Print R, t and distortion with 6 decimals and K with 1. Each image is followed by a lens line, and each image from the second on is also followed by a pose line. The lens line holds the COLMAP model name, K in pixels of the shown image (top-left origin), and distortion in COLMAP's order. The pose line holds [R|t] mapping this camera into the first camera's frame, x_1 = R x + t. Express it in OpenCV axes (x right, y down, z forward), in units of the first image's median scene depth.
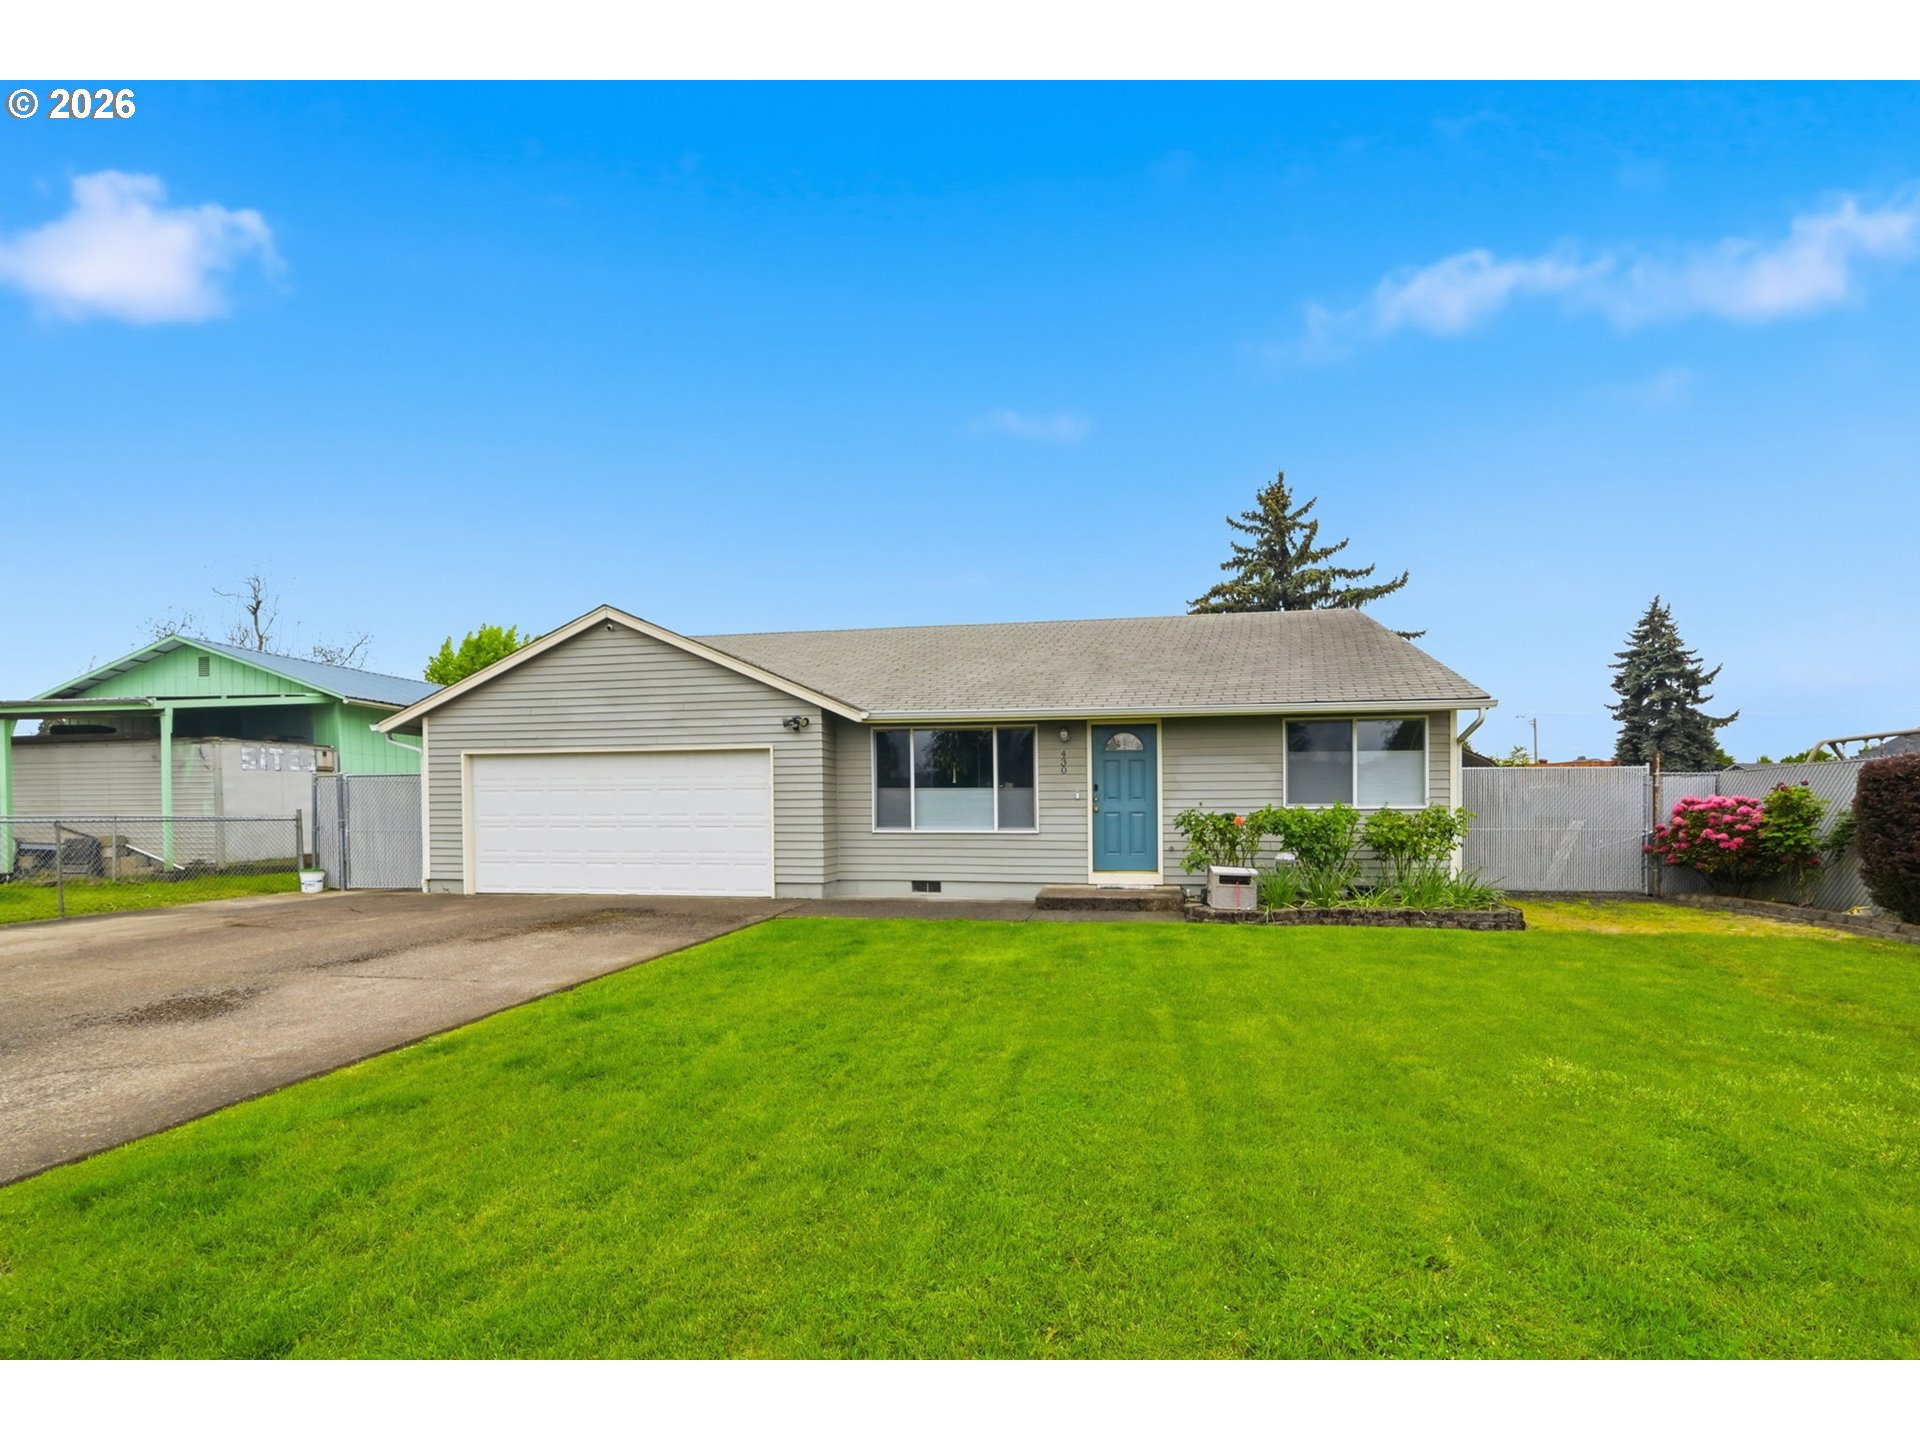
lens RADIAL K [[909.6, 0, 961.3], [0, 909.6, 788.0], [0, 0, 1]] dist [0.000531, 0.000173]
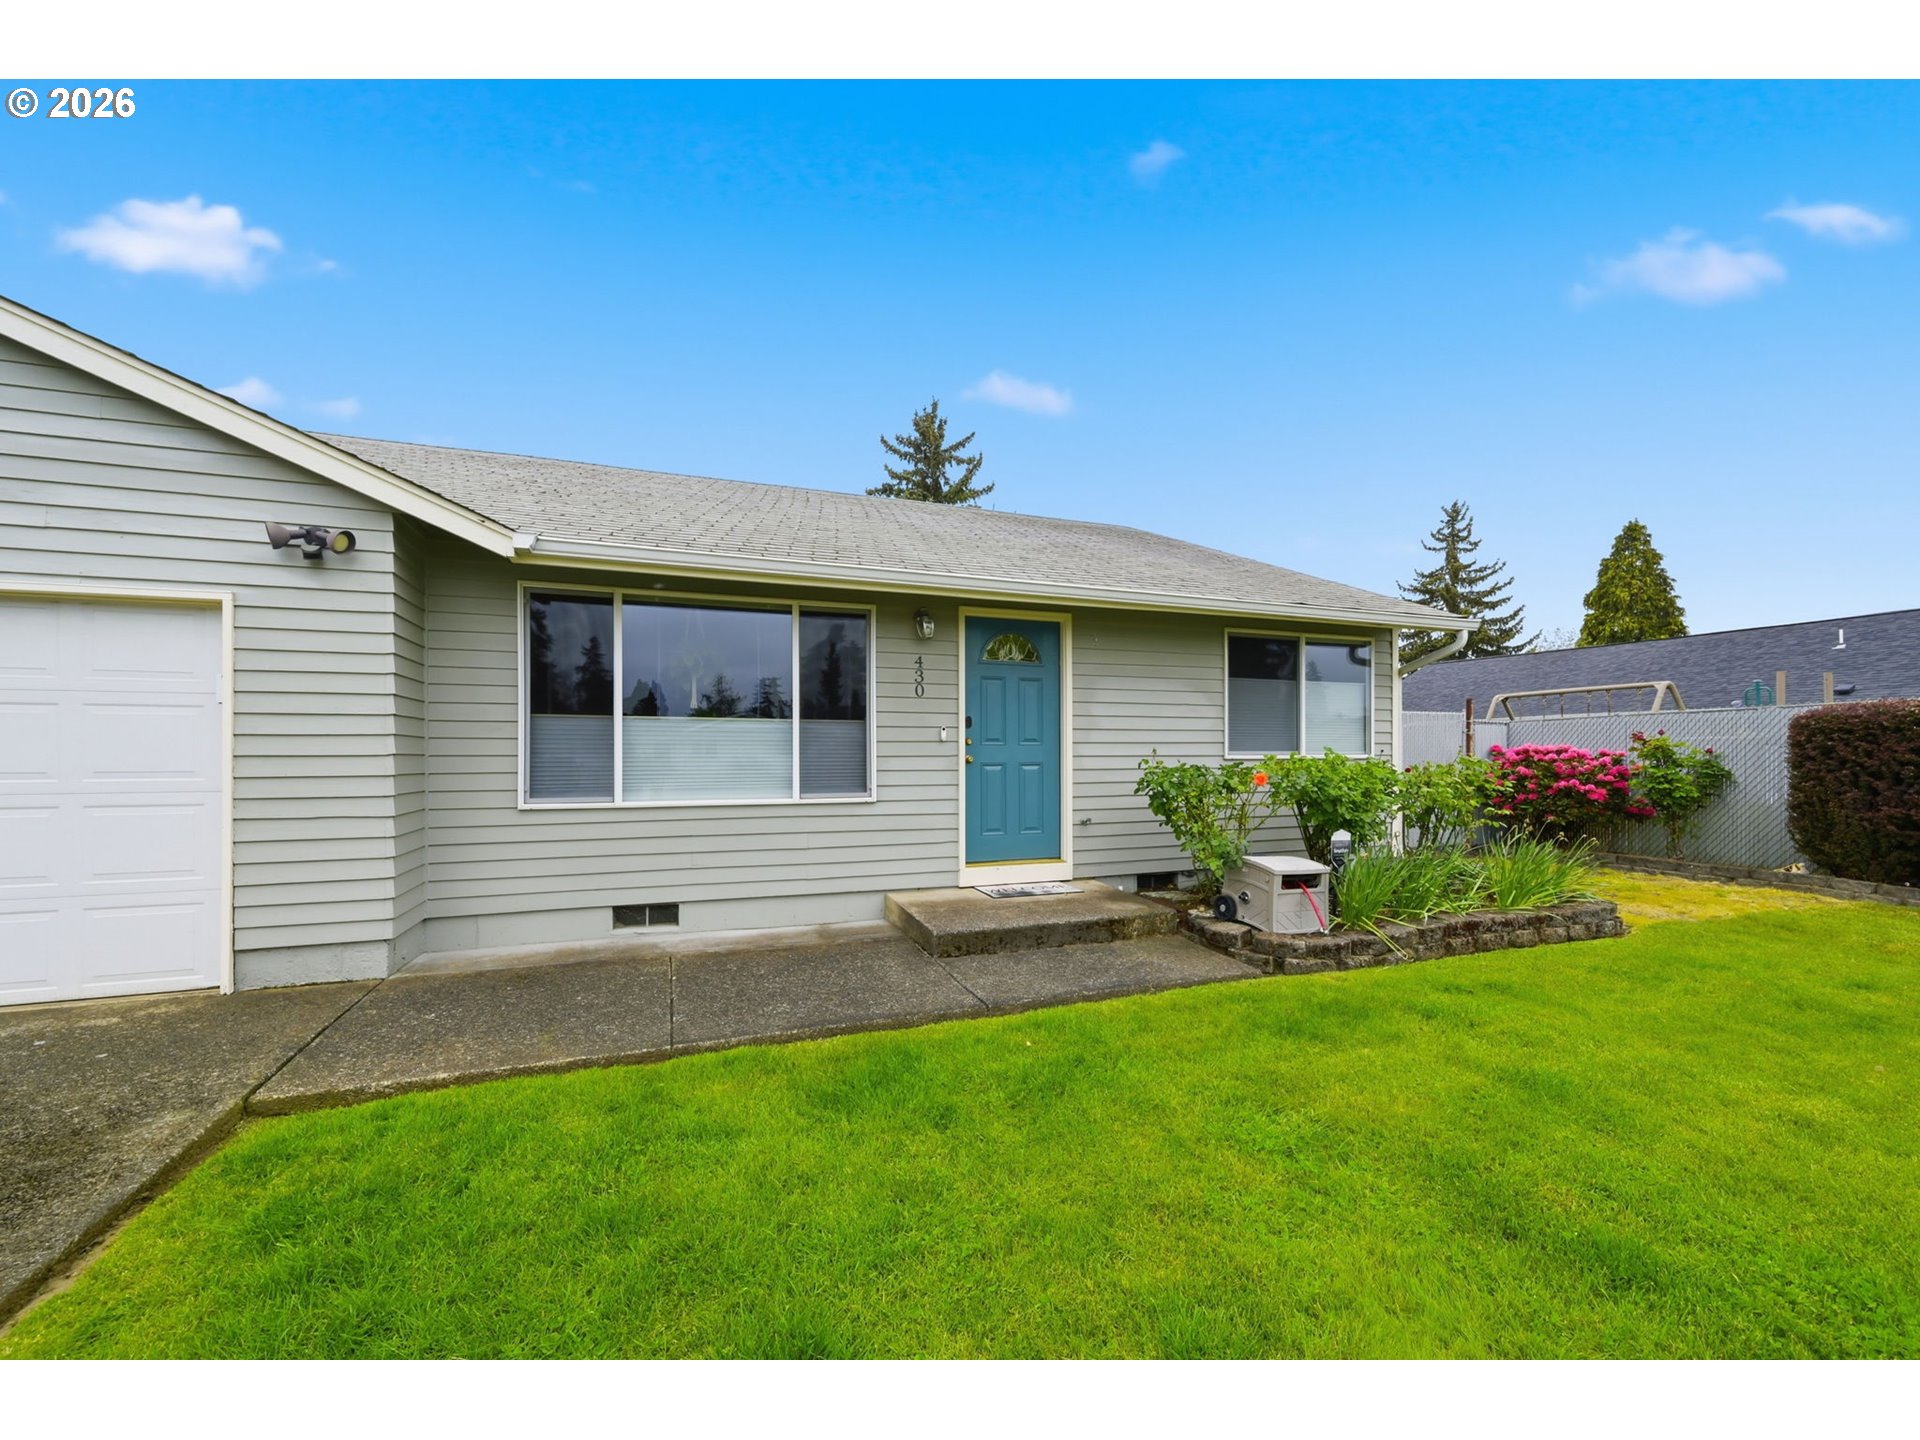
lens RADIAL K [[790.7, 0, 965.2], [0, 790.7, 739.6], [0, 0, 1]] dist [-0.000029, -0.000196]
pose [[0.840902, 0.011603, 0.541063, -0.124091], [-0.014669, 0.999891, 0.001357, 0.009568], [-0.540988, -0.009078, 0.840981, 0.538252]]
